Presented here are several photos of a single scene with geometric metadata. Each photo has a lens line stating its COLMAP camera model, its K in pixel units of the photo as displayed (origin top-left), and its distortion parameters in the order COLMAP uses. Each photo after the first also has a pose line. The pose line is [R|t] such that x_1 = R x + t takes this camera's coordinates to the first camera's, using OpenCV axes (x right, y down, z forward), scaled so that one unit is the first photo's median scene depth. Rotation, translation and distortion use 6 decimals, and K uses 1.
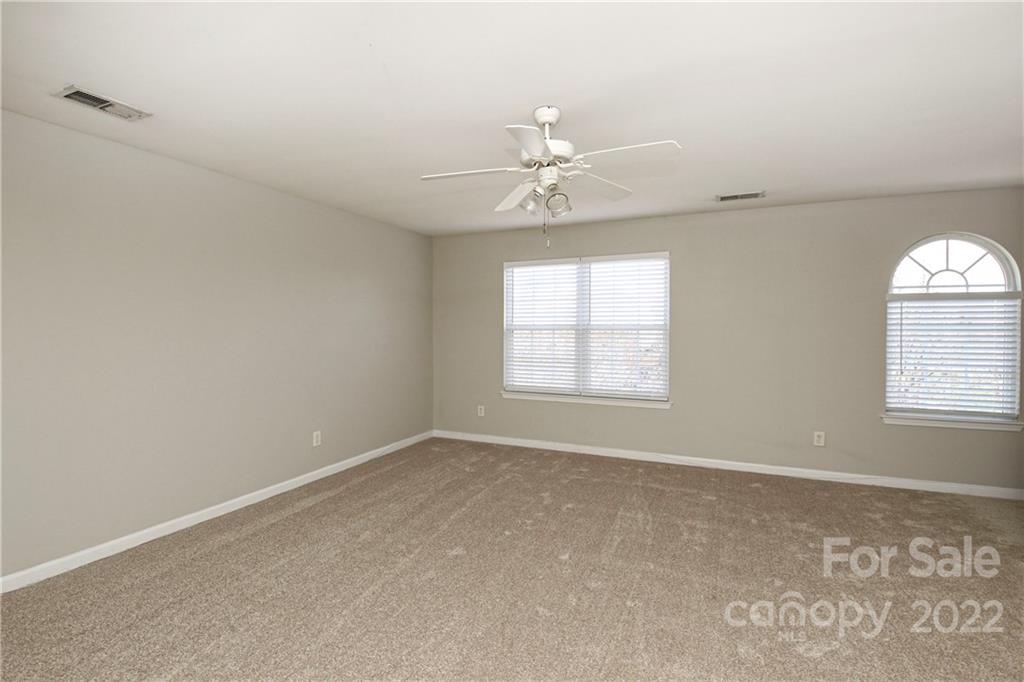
lens RADIAL K [[487.9, 0, 506.4], [0, 487.9, 347.3], [0, 0, 1]] dist [0.013562, -0.017650]
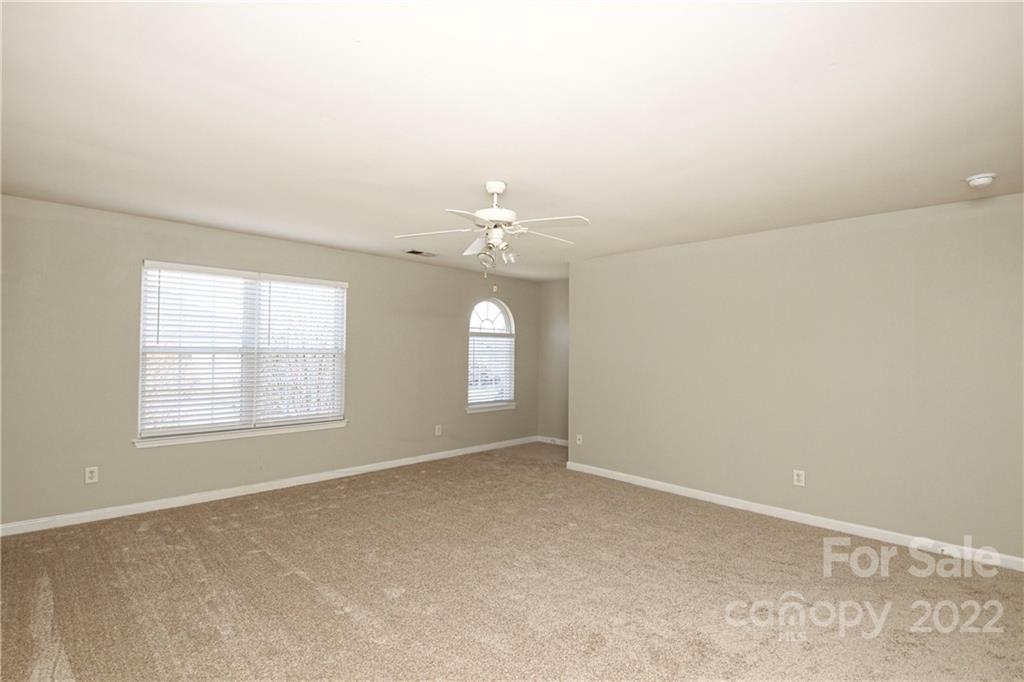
lens RADIAL K [[487.9, 0, 503.3], [0, 487.9, 341.8], [0, 0, 1]] dist [0.013562, -0.017650]
pose [[0.355477, 0.026007, 0.934323, -0.566939], [0.030261, 0.998769, -0.039314, -0.008677], [-0.934195, 0.042248, 0.354252, 0.284589]]
